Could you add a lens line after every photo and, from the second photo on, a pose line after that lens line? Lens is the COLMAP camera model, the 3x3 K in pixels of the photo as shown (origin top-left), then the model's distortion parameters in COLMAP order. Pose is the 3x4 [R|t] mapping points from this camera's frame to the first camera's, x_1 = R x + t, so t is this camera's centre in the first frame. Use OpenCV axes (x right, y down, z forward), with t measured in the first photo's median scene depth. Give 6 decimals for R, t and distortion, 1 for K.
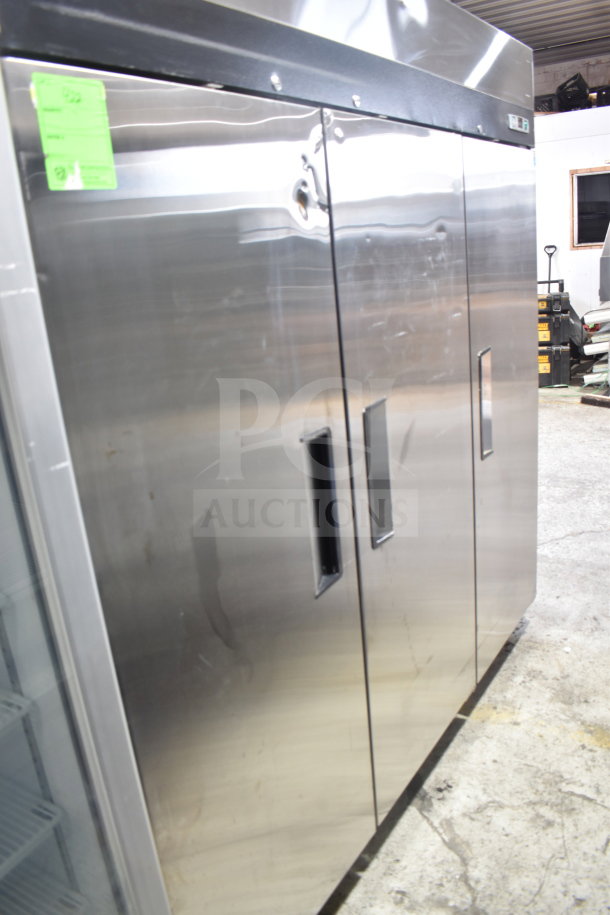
lens RADIAL K [[709.7, 0, 308.3], [0, 709.7, 461.5], [0, 0, 1]] dist [-0.016087, 0.001225]
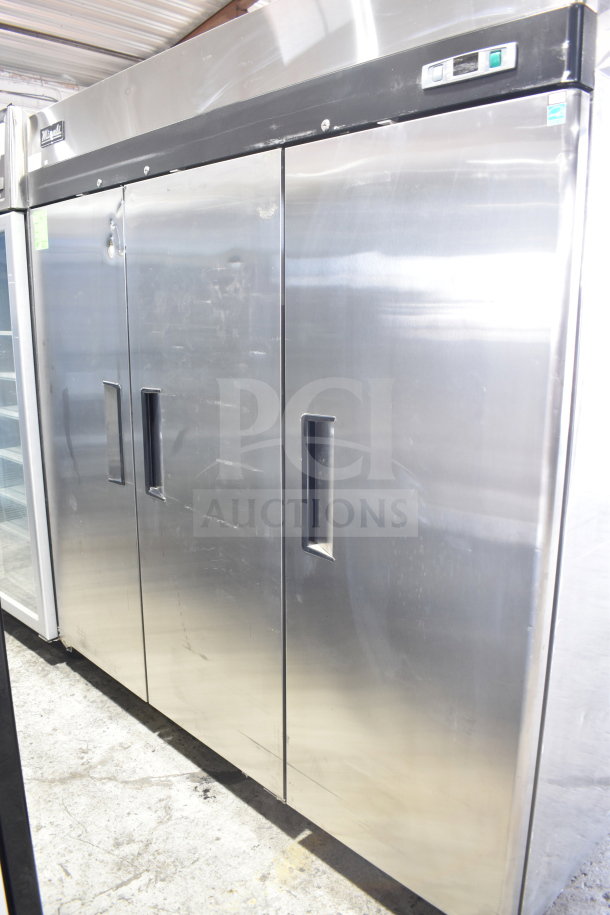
lens RADIAL K [[709.7, 0, 306.0], [0, 709.7, 454.2], [0, 0, 1]] dist [-0.016087, 0.001225]
pose [[-0.204703, 0.284425, -0.936589, 1.066198], [-0.261569, 0.906158, 0.332353, -0.399408], [0.943227, 0.313017, -0.111097, 1.180590]]
